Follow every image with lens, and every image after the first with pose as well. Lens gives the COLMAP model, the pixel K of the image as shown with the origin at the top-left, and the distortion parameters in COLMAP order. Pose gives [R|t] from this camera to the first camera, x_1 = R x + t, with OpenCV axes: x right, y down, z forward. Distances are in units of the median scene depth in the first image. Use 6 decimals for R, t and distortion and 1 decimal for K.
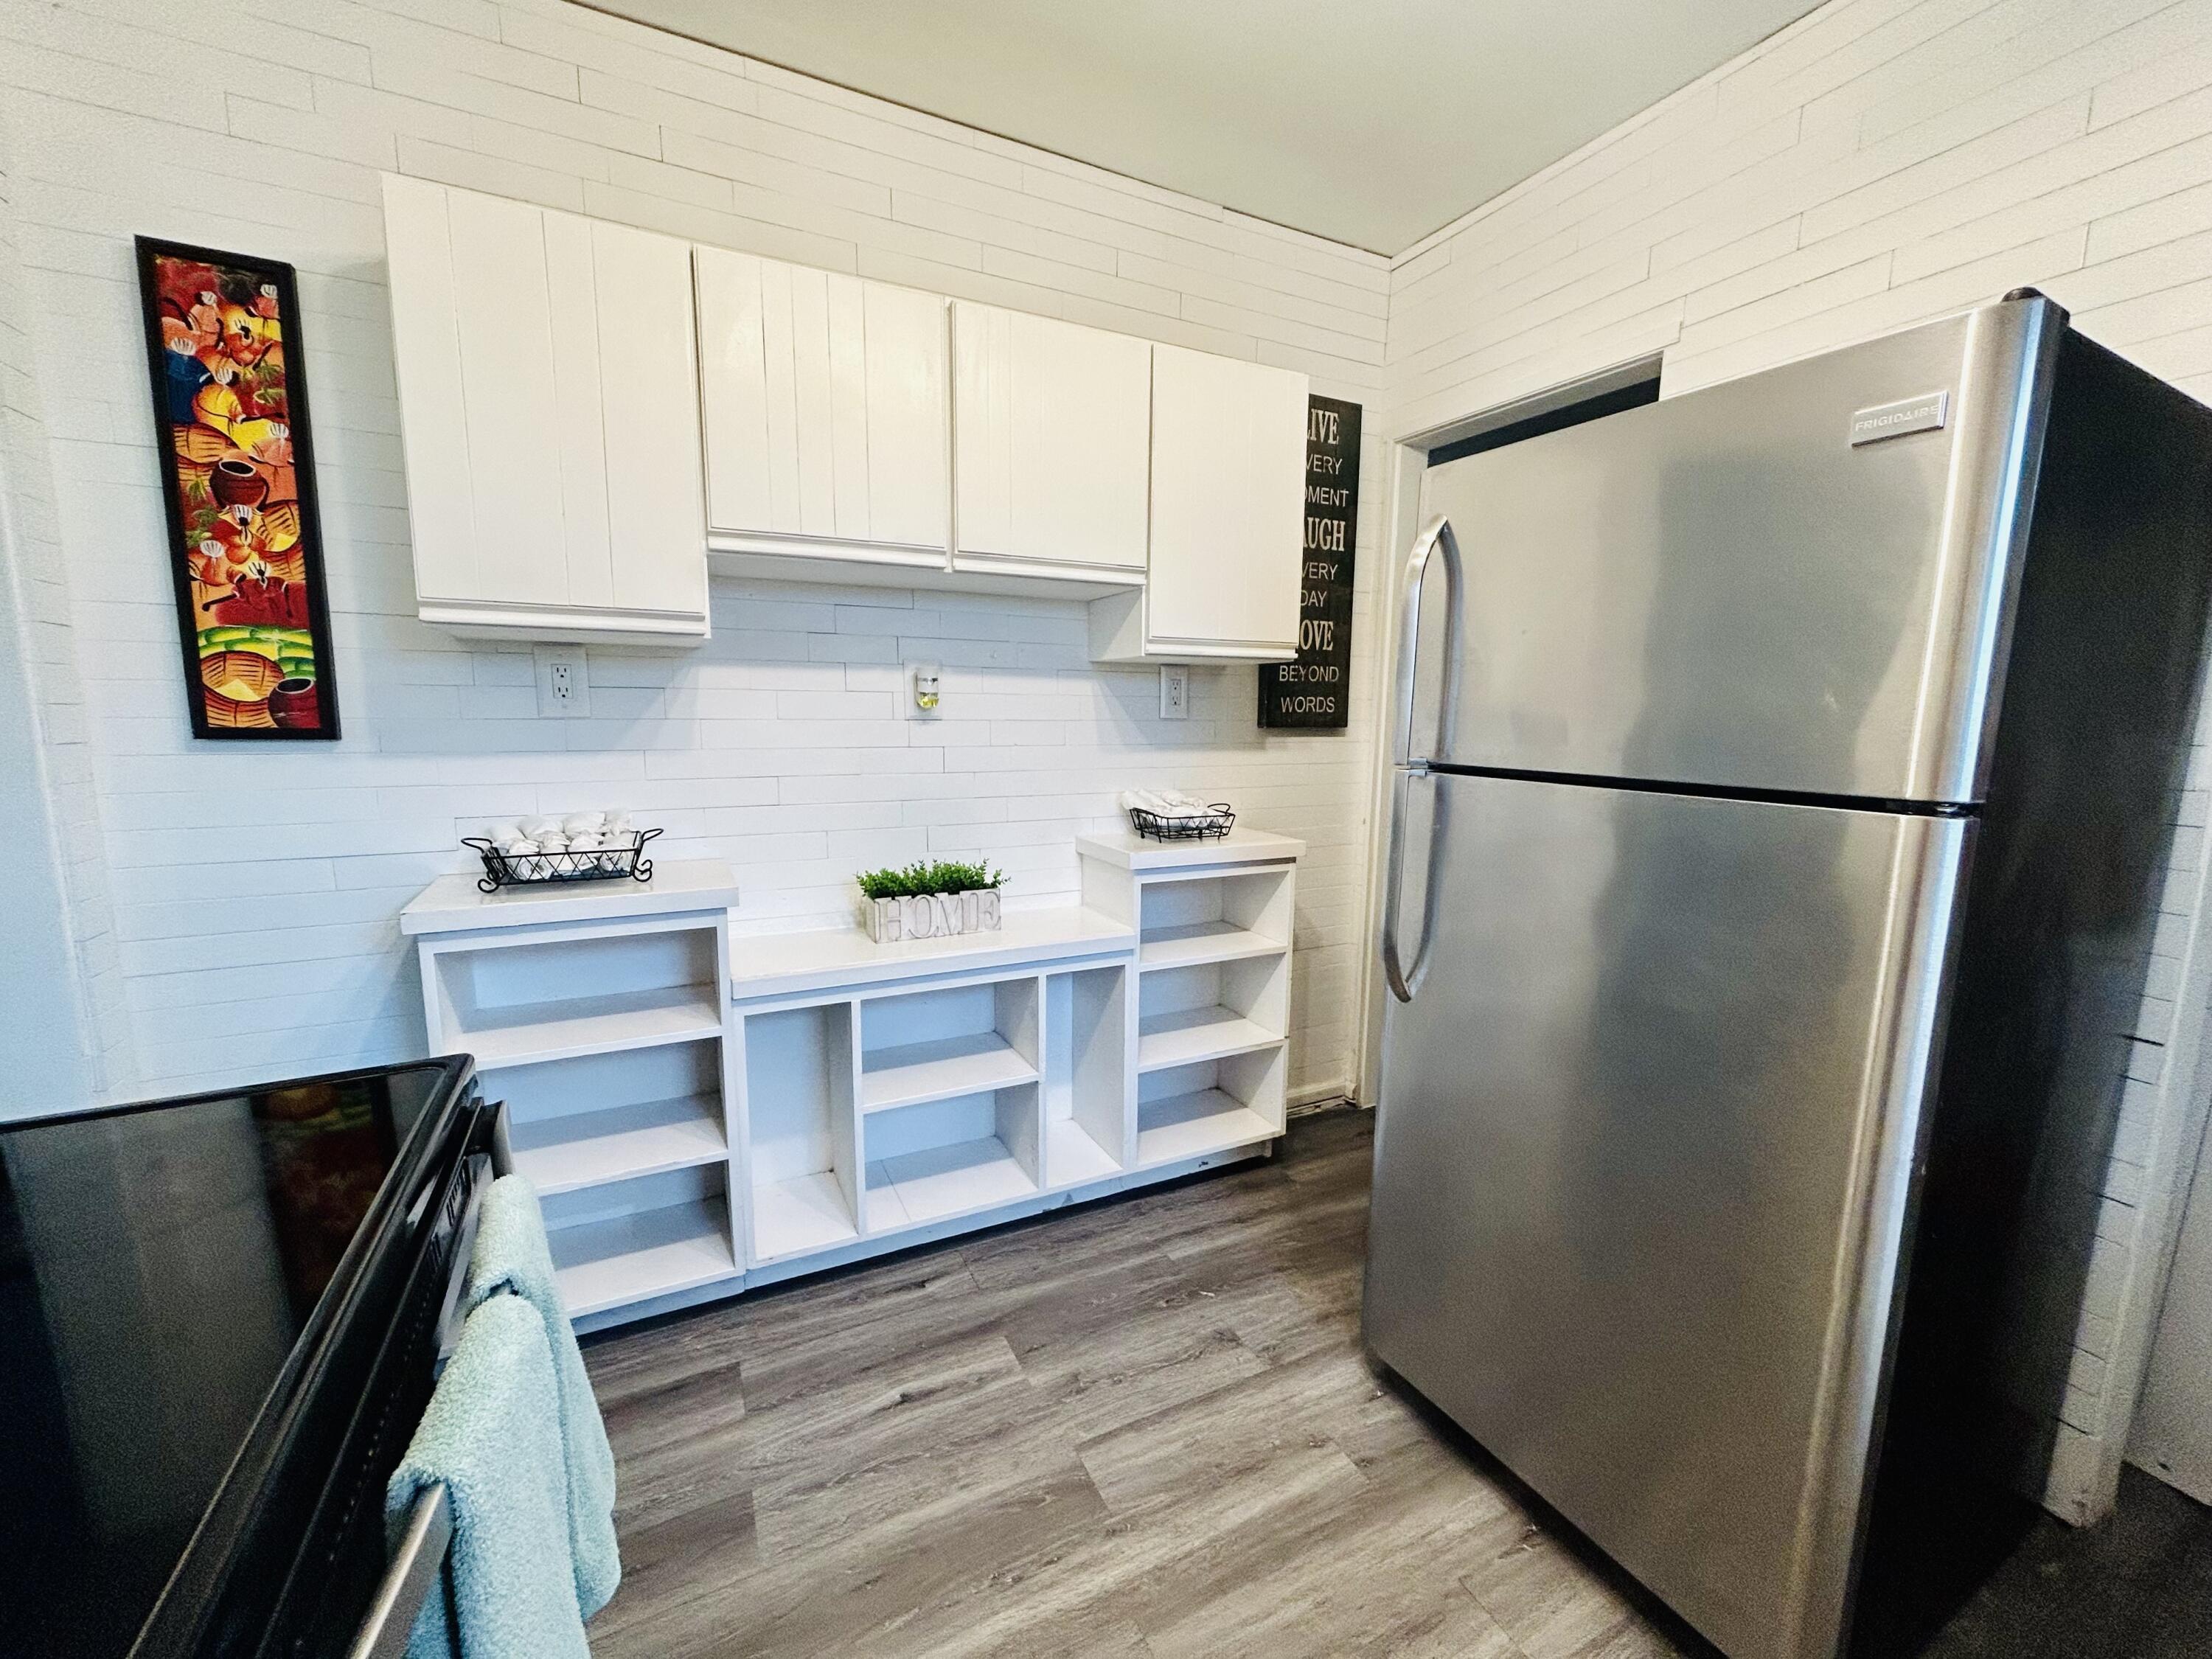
lens RADIAL K [[903.2, 0, 1106.0], [0, 903.2, 829.5], [0, 0, 1]] dist [0.000107, -0.000109]
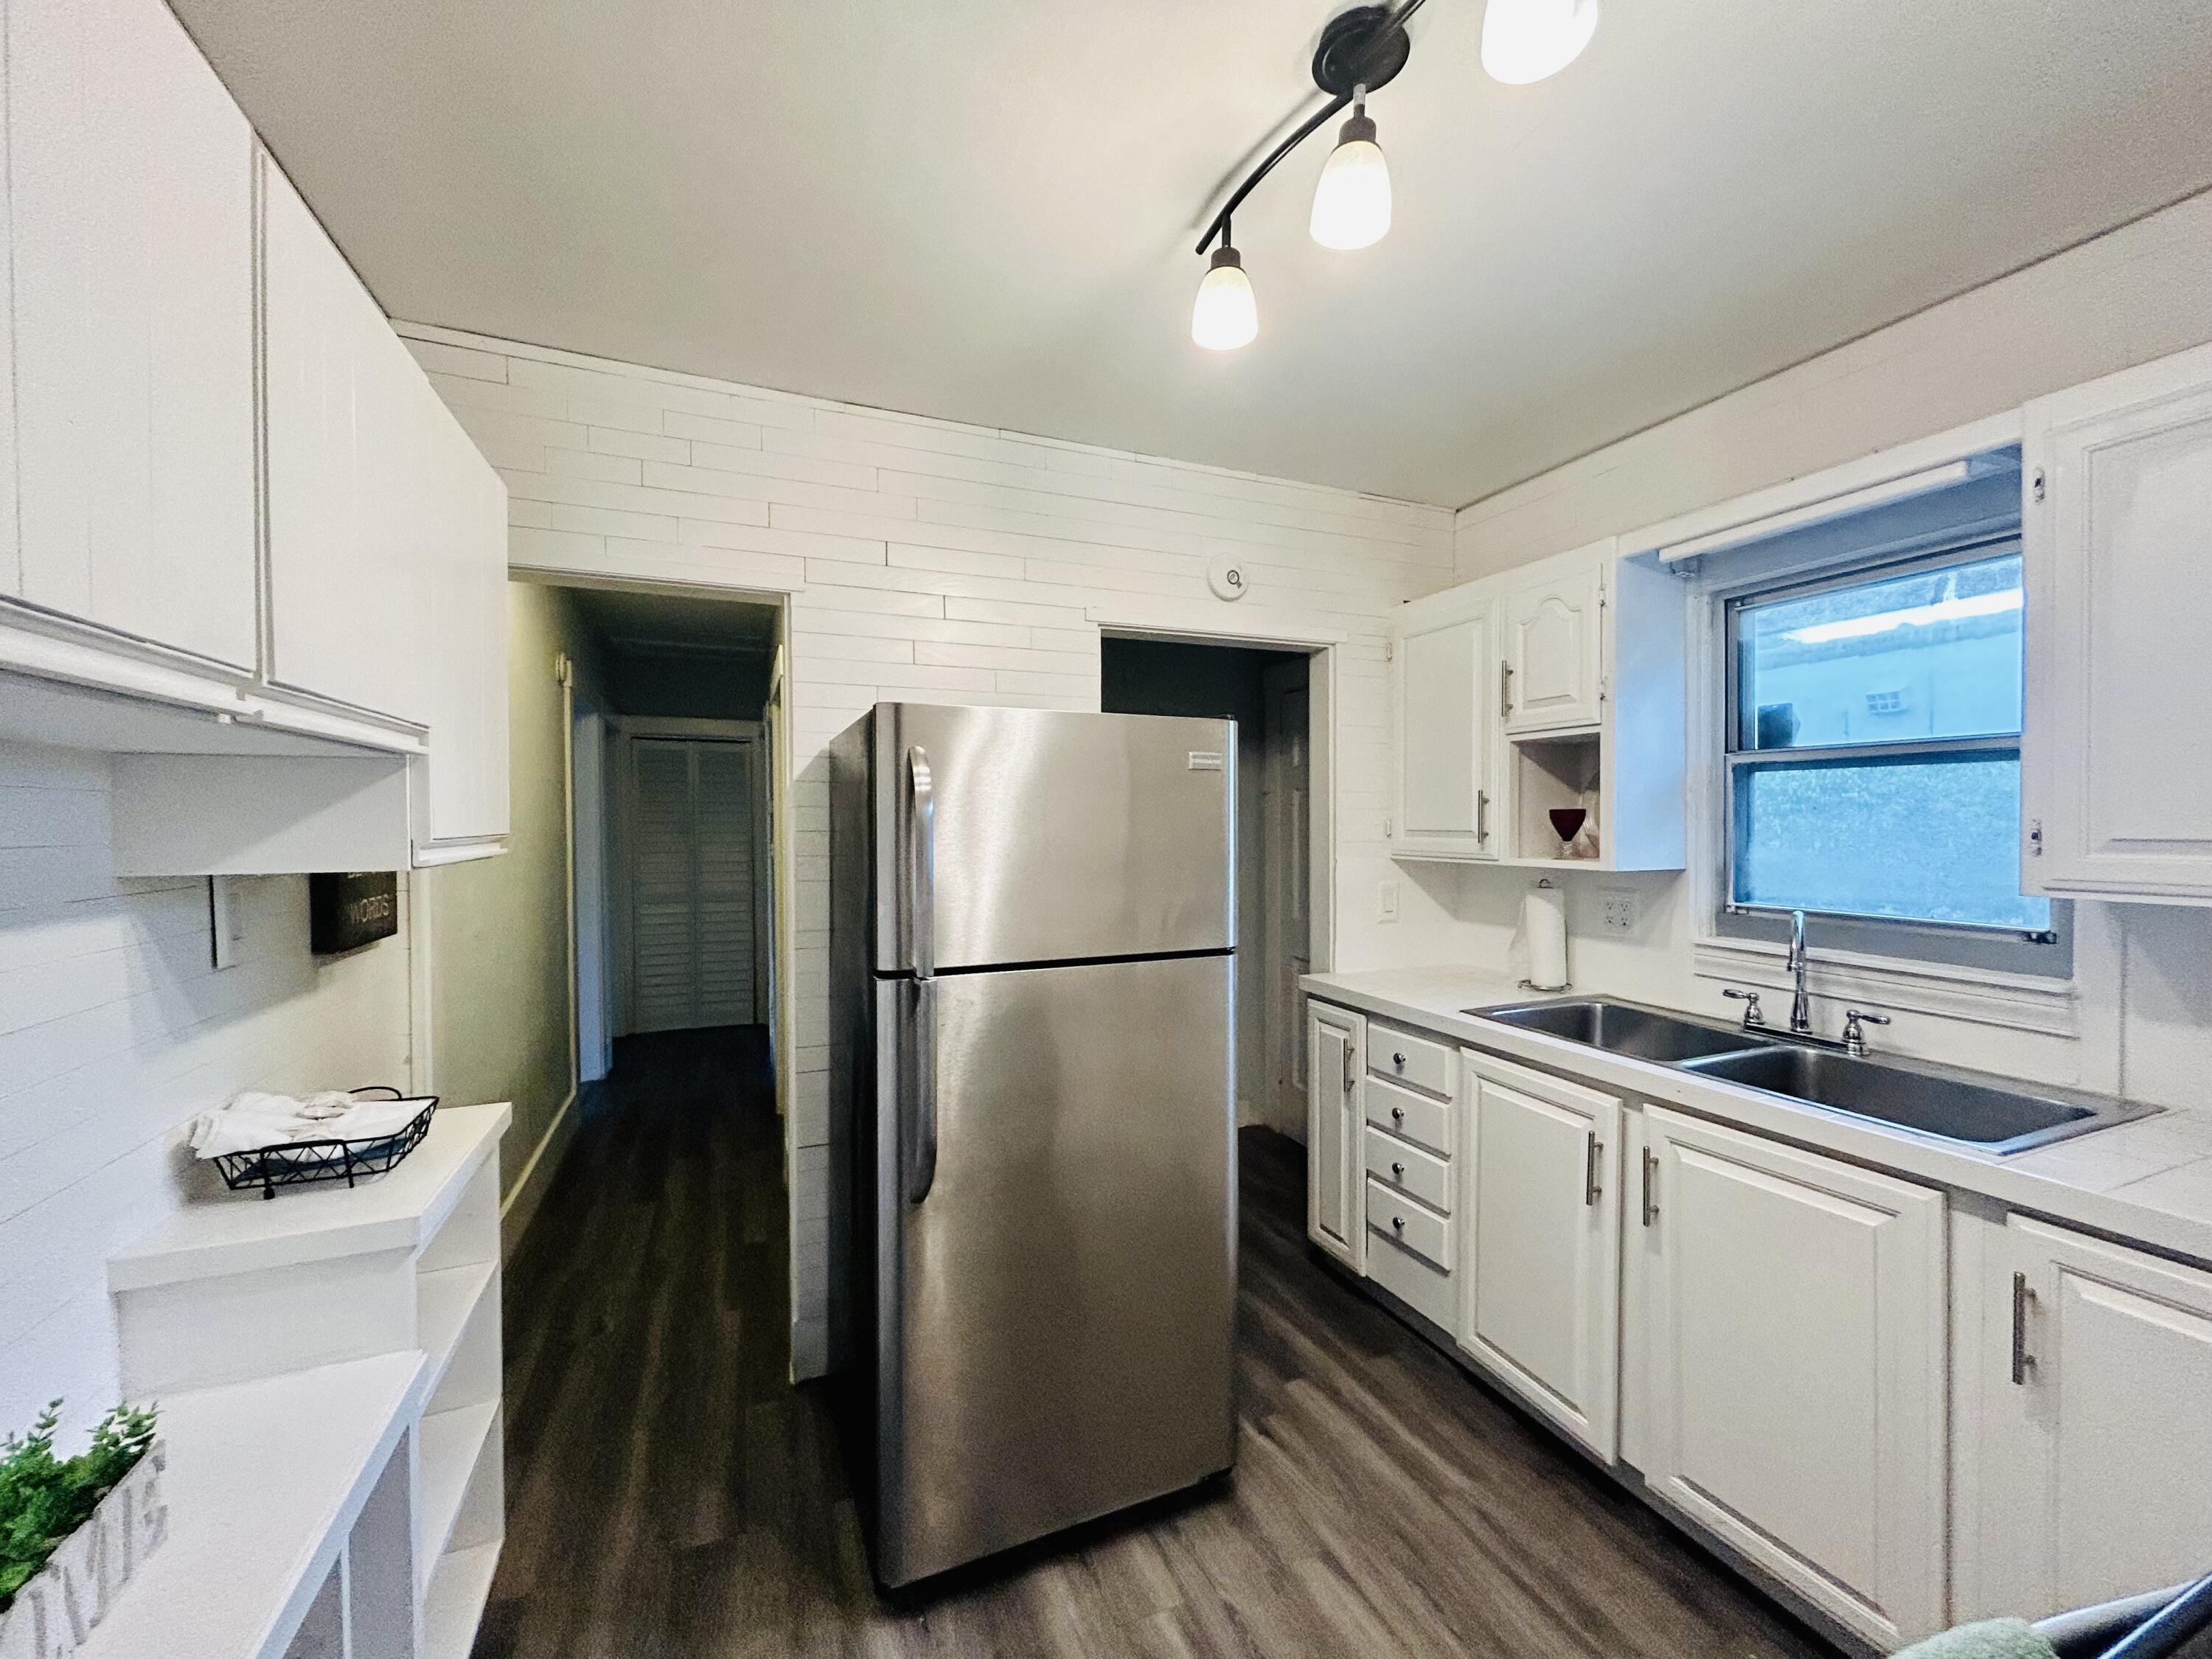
lens RADIAL K [[893.5, 0, 1109.5], [0, 893.5, 833.2], [0, 0, 1]] dist [0.001179, 0.000032]
pose [[0.061481, -0.024593, 0.997805, -0.506336], [0.137327, 0.990397, 0.015948, -0.162570], [-0.988616, 0.136045, 0.064267, 0.508466]]
